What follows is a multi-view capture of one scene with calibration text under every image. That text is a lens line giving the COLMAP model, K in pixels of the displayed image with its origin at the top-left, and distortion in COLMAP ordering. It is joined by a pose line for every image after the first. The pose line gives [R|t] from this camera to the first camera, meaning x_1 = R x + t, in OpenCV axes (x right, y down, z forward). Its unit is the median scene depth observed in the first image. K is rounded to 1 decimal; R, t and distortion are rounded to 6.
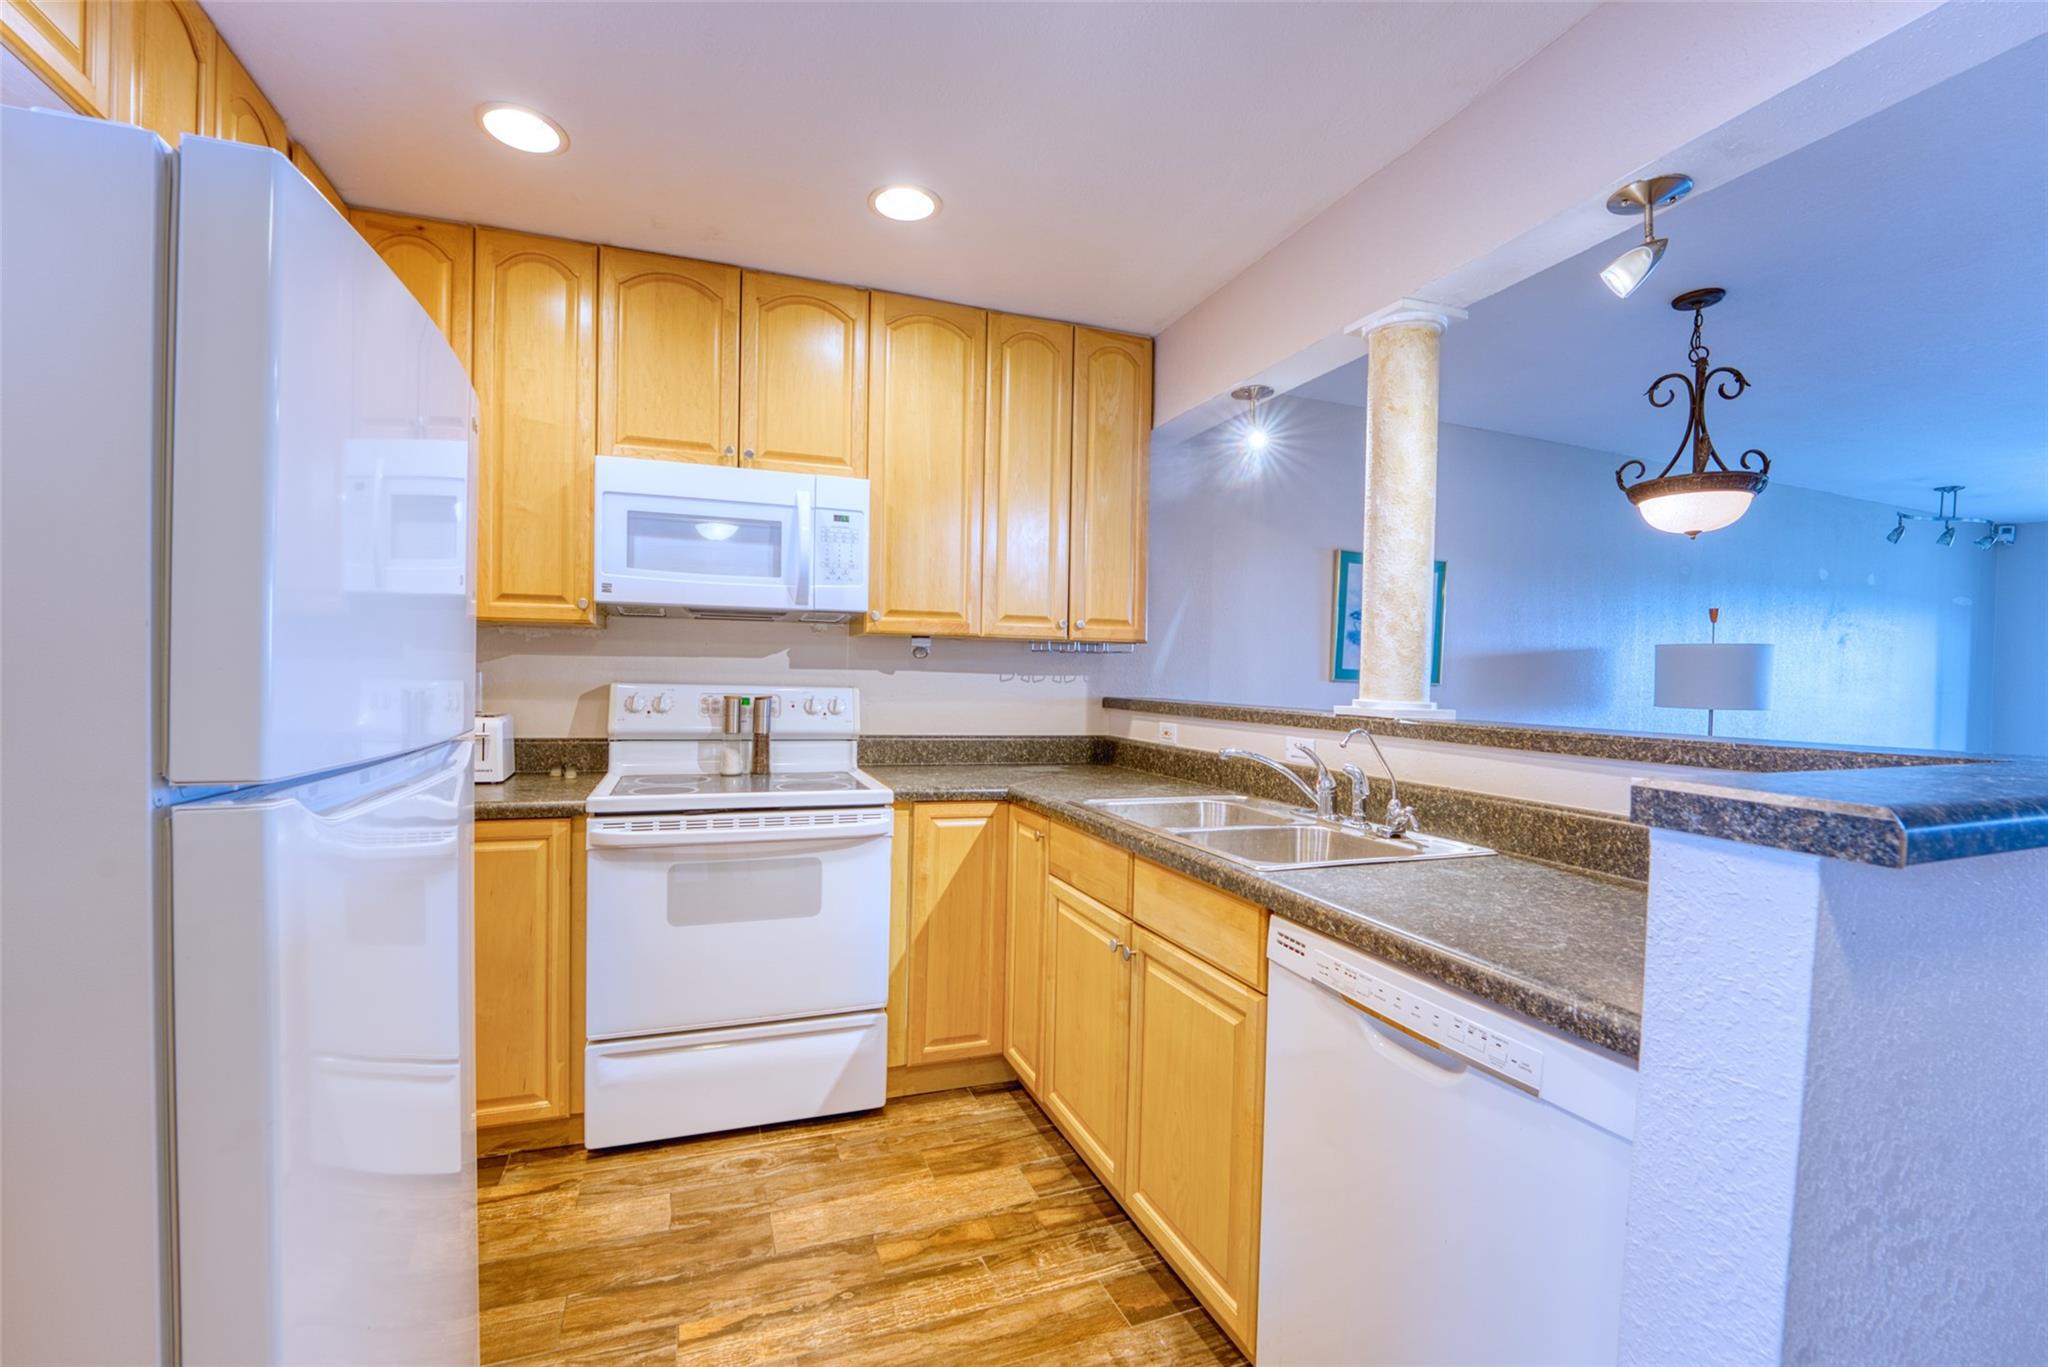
lens RADIAL K [[865.4, 0, 1019.9], [0, 865.4, 687.7], [0, 0, 1]] dist [-0.028623, 0.003929]
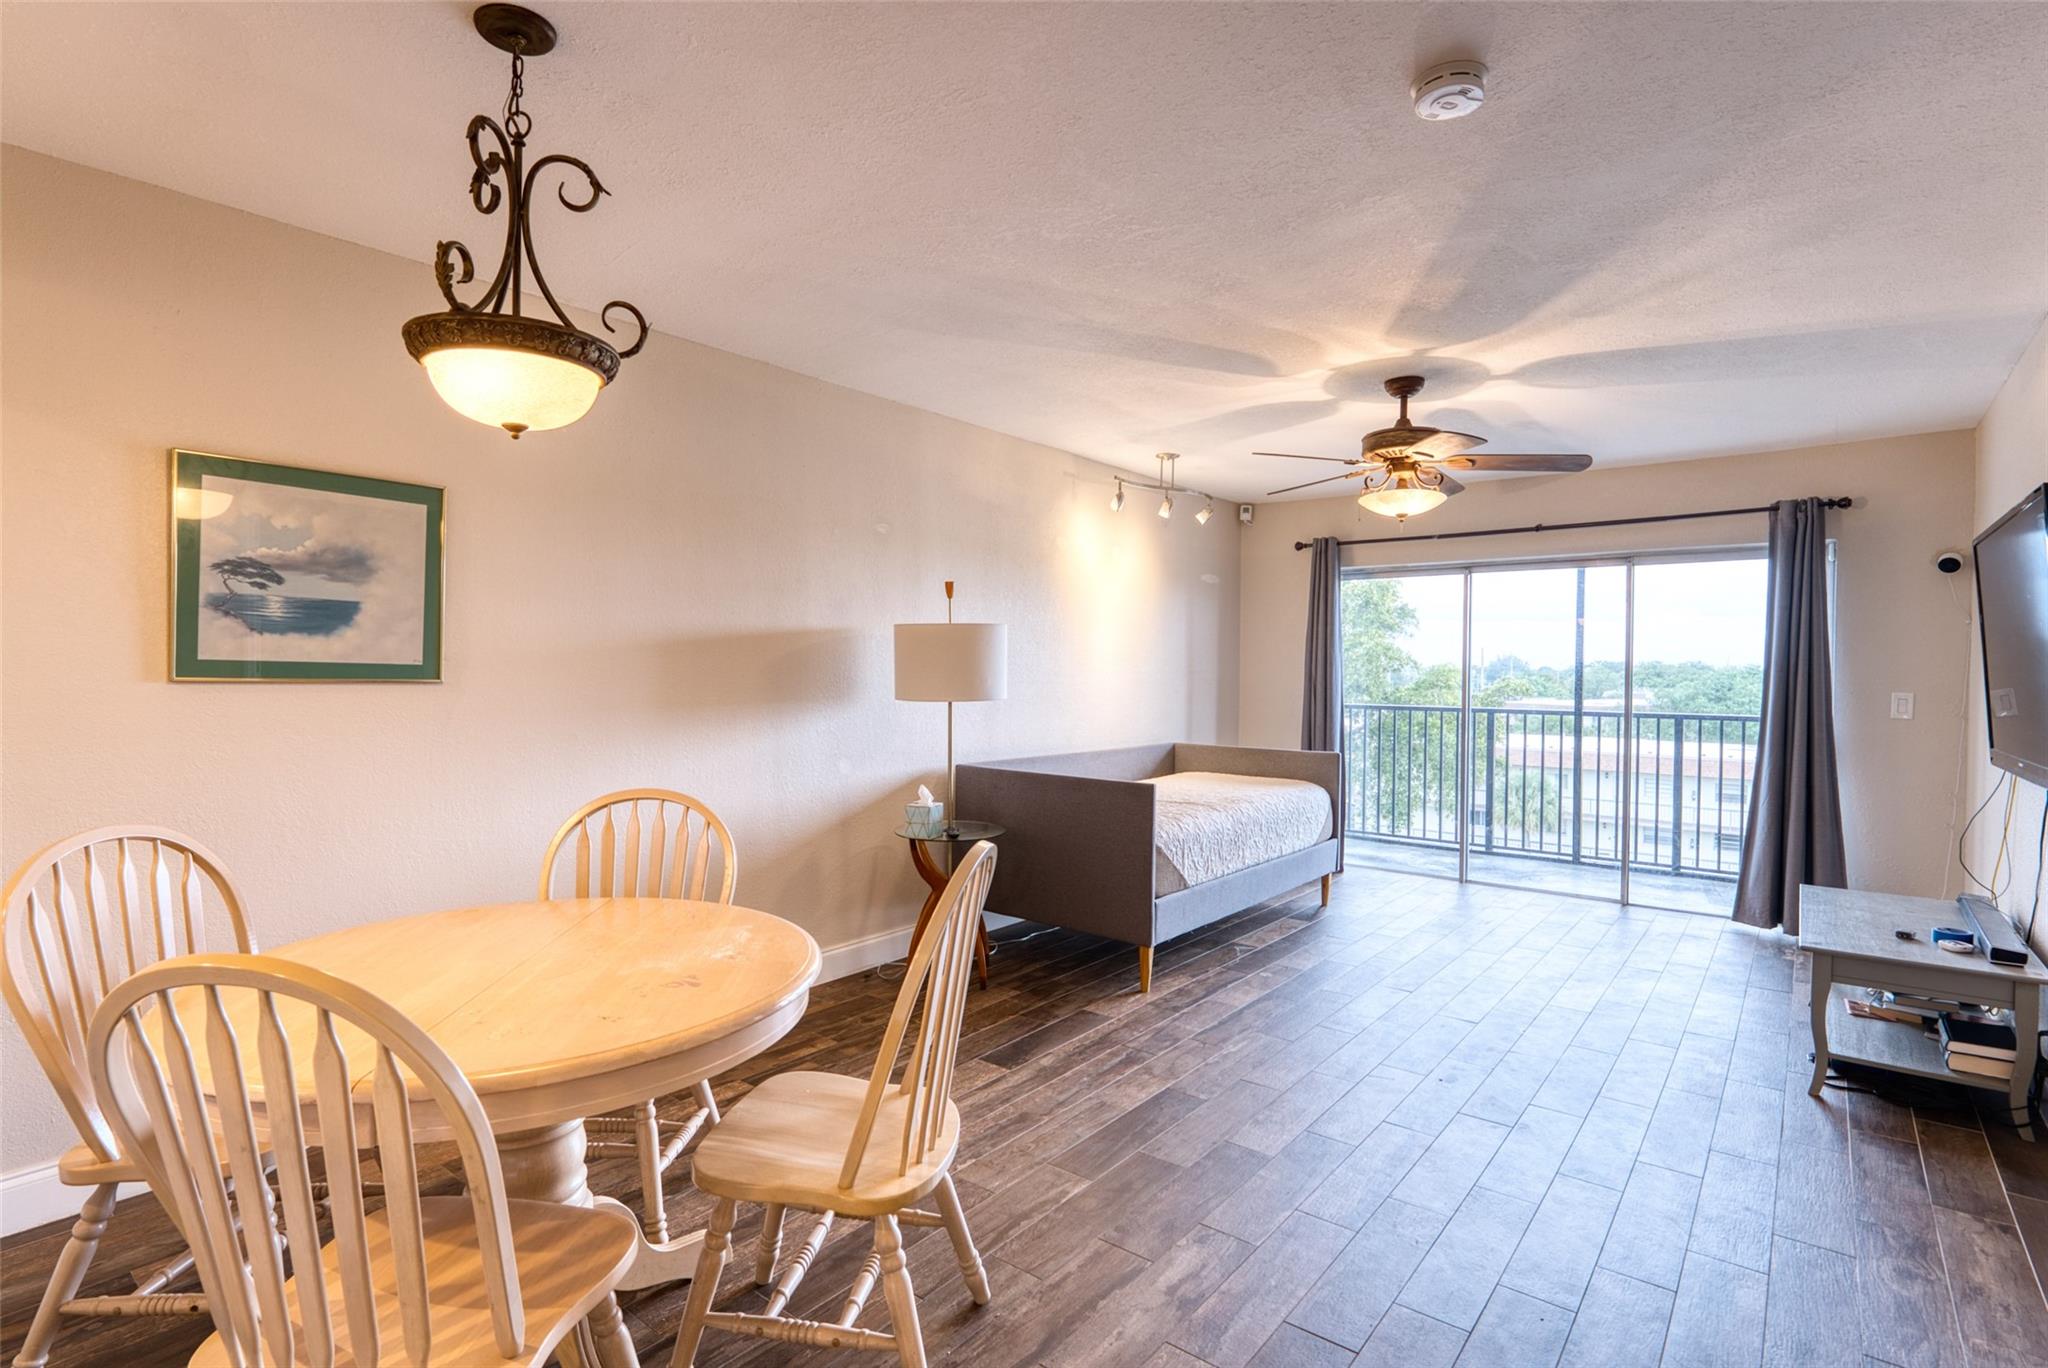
lens RADIAL K [[990.9, 0, 1024.1], [0, 990.9, 687.9], [0, 0, 1]] dist [-0.014778, 0.001490]
pose [[0.863763, -0.028047, 0.503118, 0.823104], [0.020319, 0.999576, 0.020840, -0.008731], [-0.503489, -0.007778, 0.863967, 0.249599]]
